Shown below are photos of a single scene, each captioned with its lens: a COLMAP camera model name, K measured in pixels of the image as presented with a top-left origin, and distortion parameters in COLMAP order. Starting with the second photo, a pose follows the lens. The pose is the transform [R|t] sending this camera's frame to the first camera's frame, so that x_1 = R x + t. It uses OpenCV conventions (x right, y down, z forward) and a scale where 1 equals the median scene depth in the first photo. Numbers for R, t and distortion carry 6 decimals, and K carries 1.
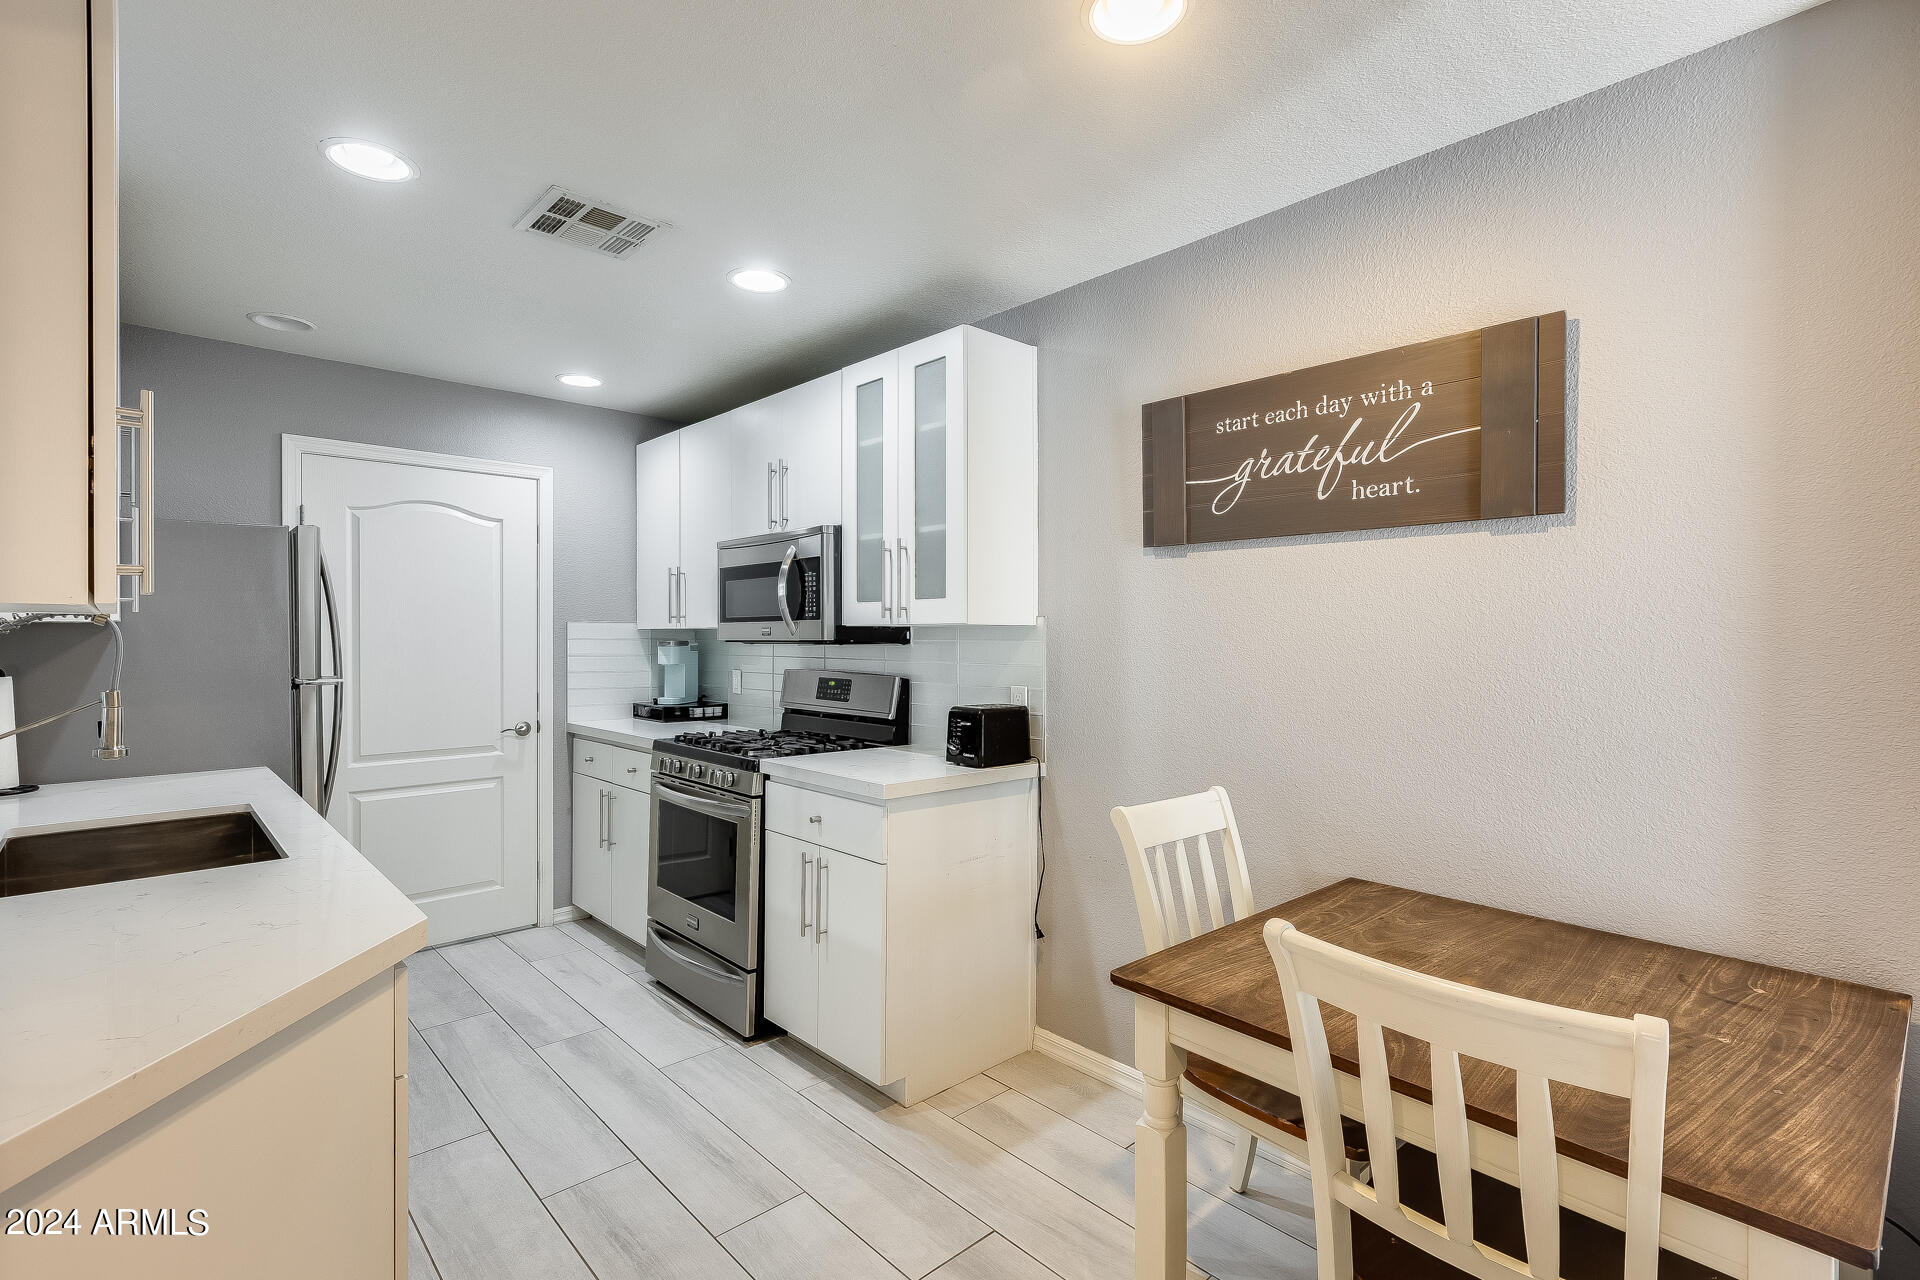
lens RADIAL K [[850.8, 0, 953.1], [0, 850.8, 634.9], [0, 0, 1]] dist [0.001072, 0.000299]
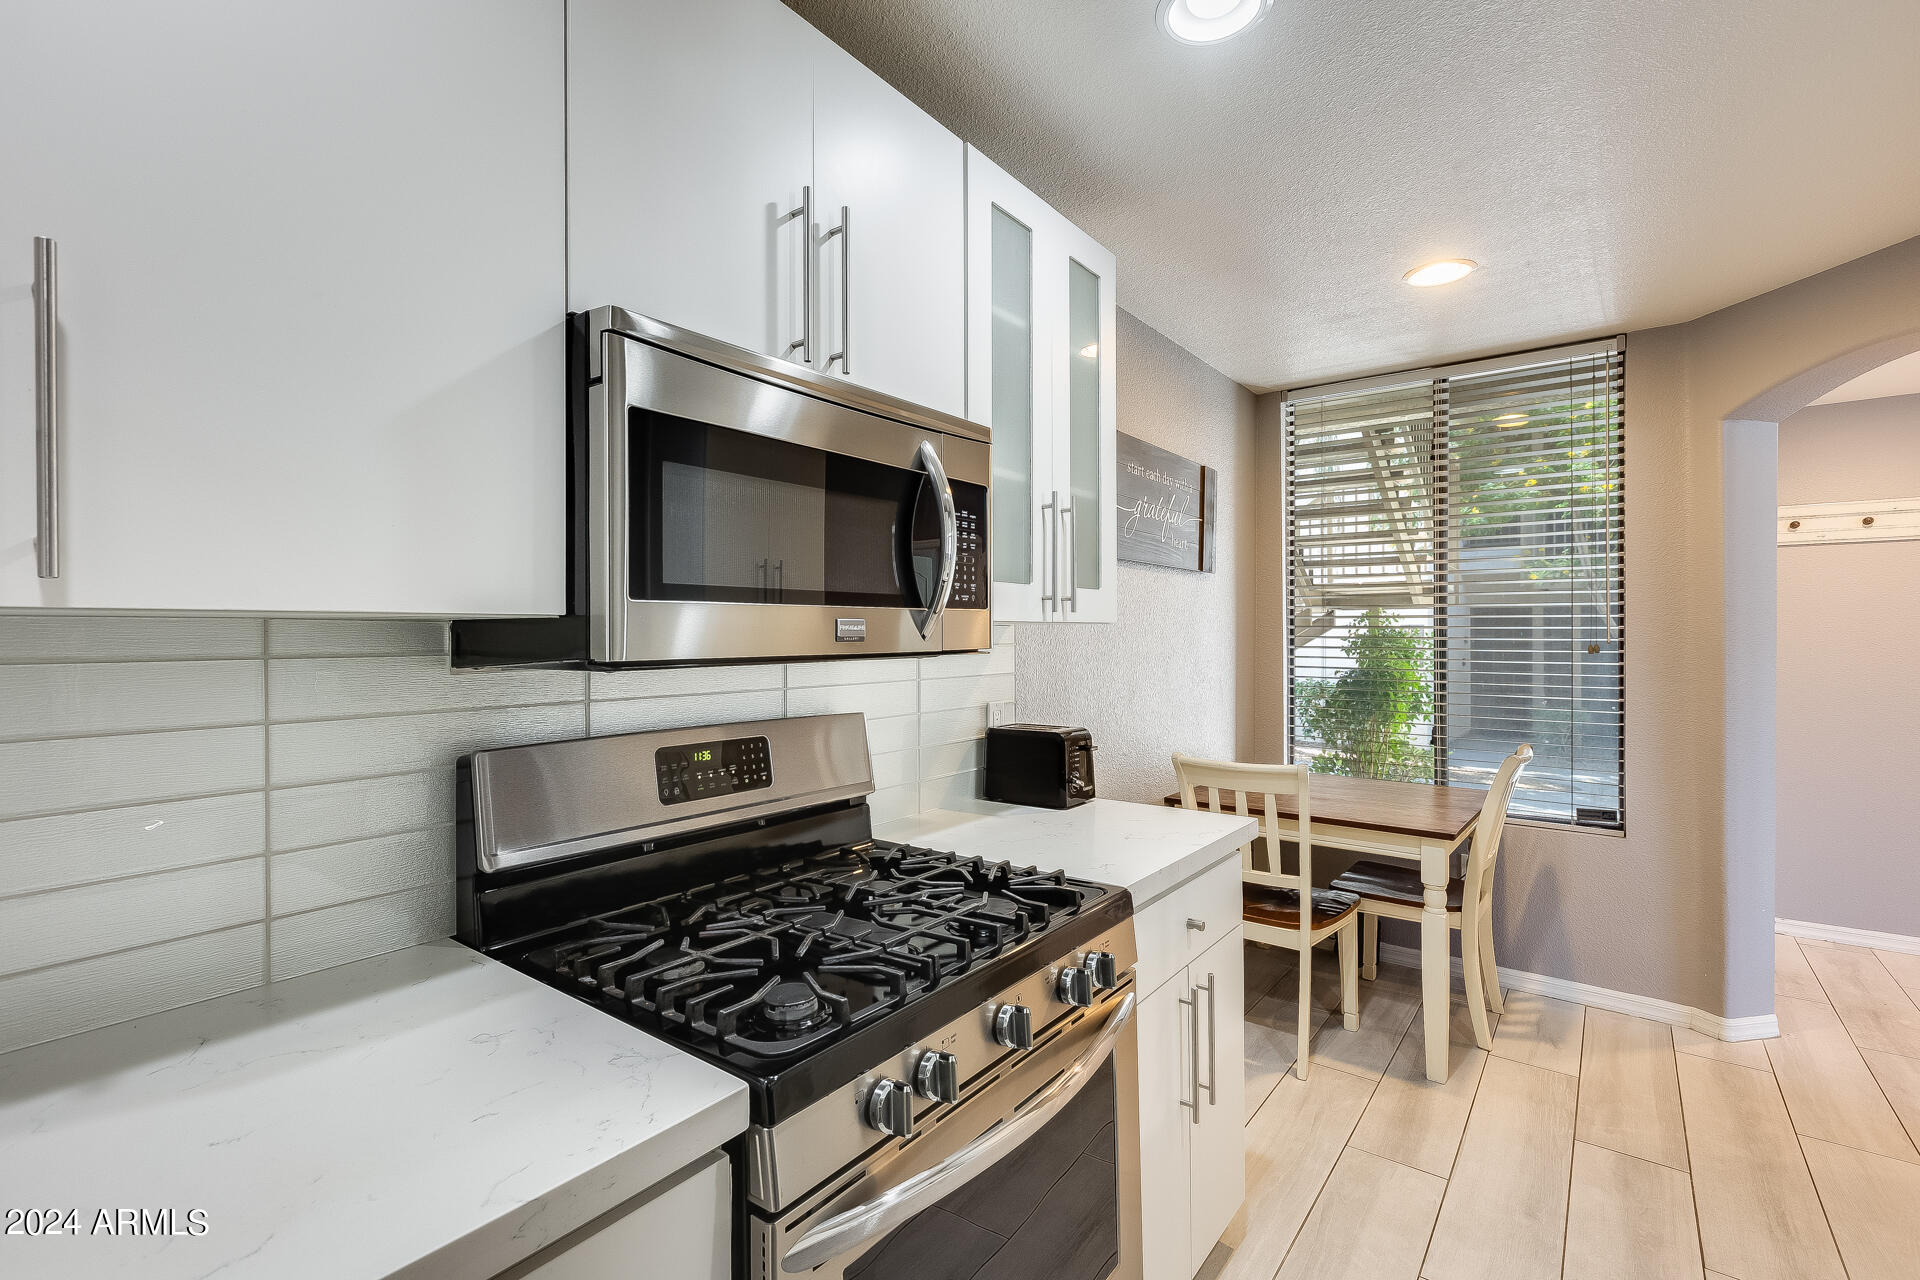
lens RADIAL K [[850.8, 0, 953.1], [0, 850.8, 634.9], [0, 0, 1]] dist [0.001072, 0.000299]
pose [[-0.142624, 0.000280, 0.989777, -0.975013], [0.003388, 0.999994, 0.000206, -0.003297], [-0.989771, 0.003383, -0.142624, 1.598787]]
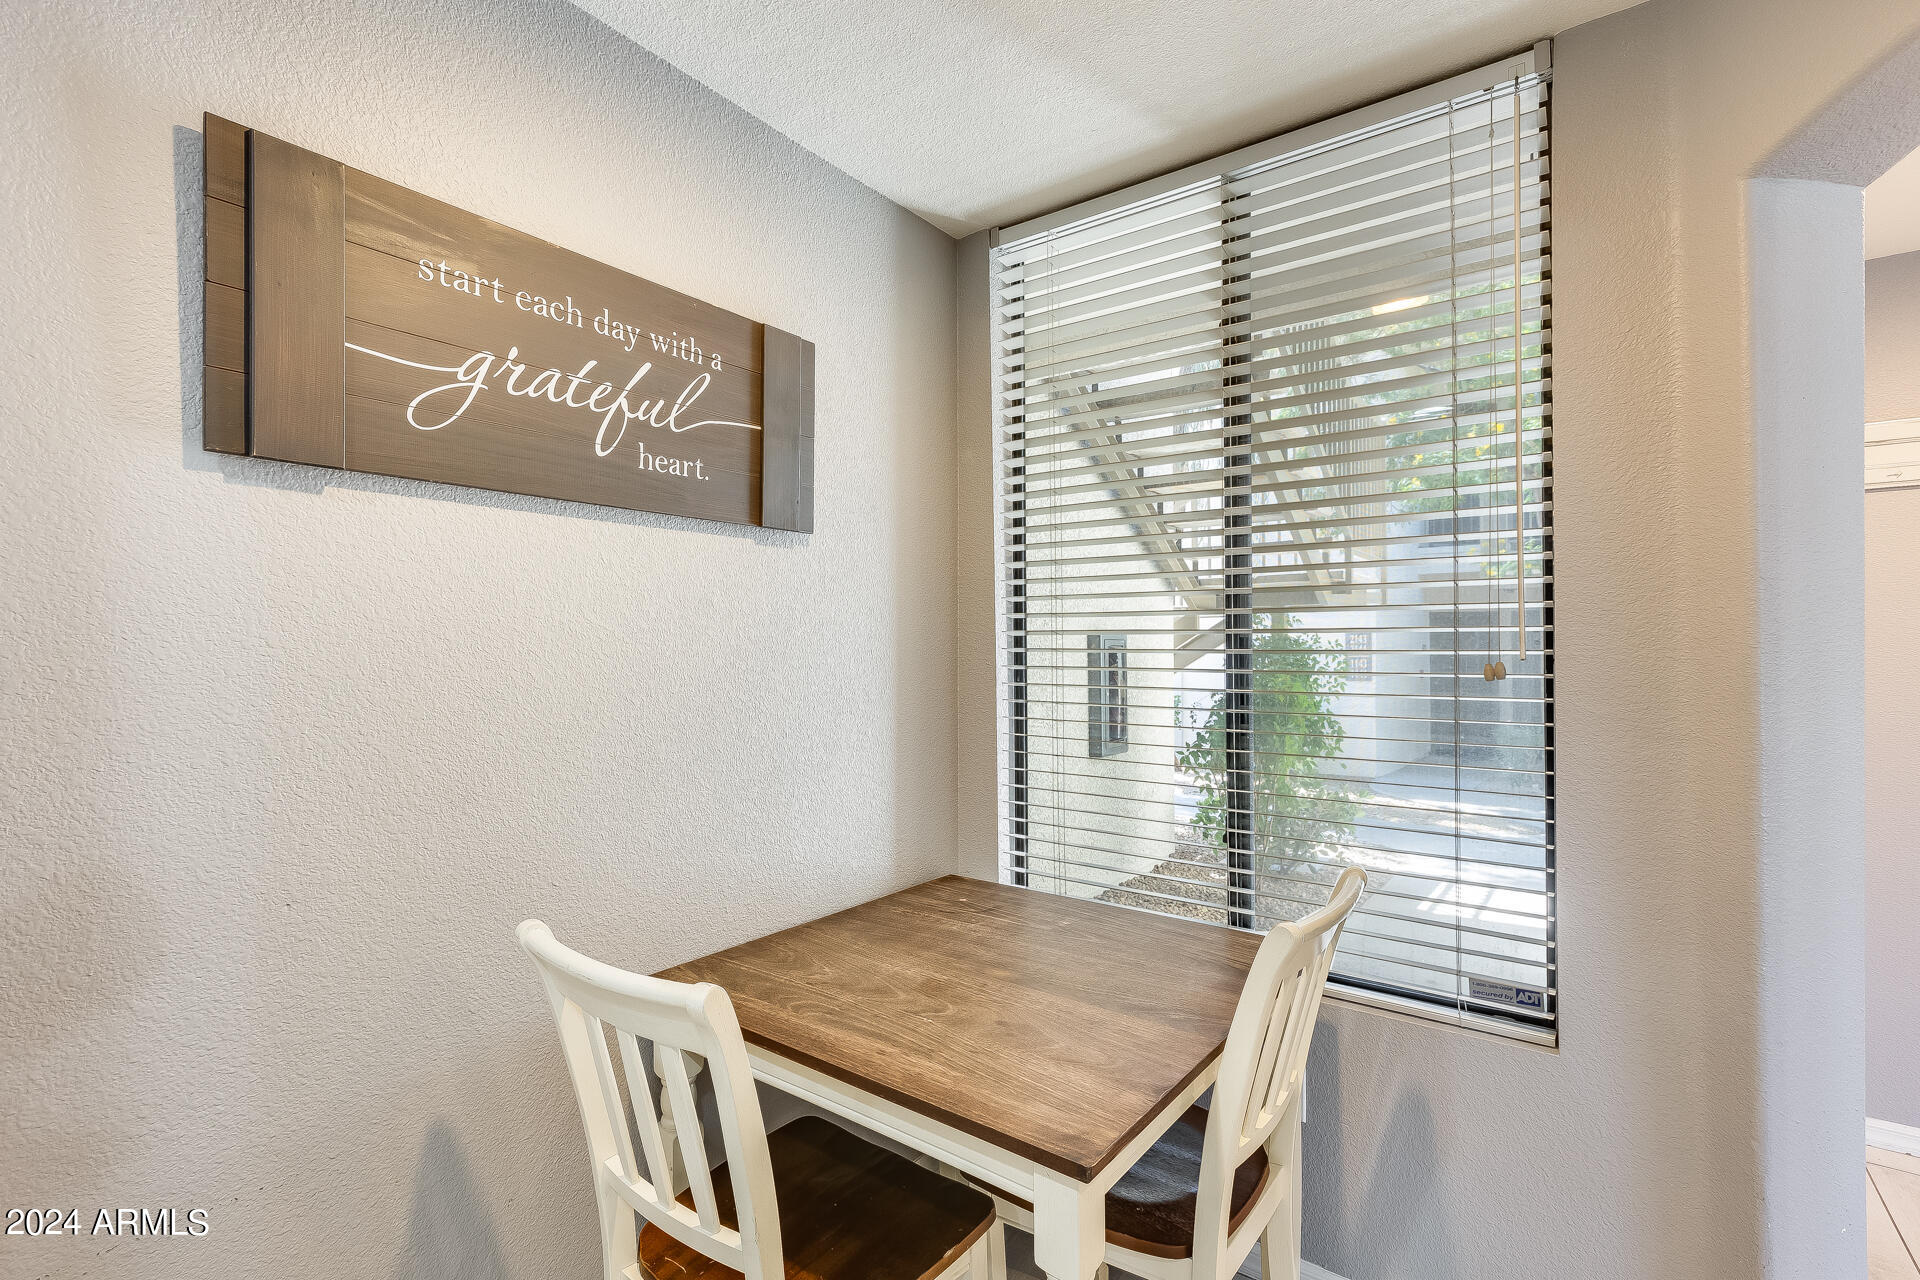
lens RADIAL K [[862.0, 0, 955.0], [0, 862.0, 646.2], [0, 0, 1]] dist [0.000220, -0.000216]
pose [[-0.163577, 0.001905, 0.986529, -0.314516], [0.009881, 0.999951, -0.000293, -0.001251], [-0.986481, 0.009700, -0.163588, 0.850442]]
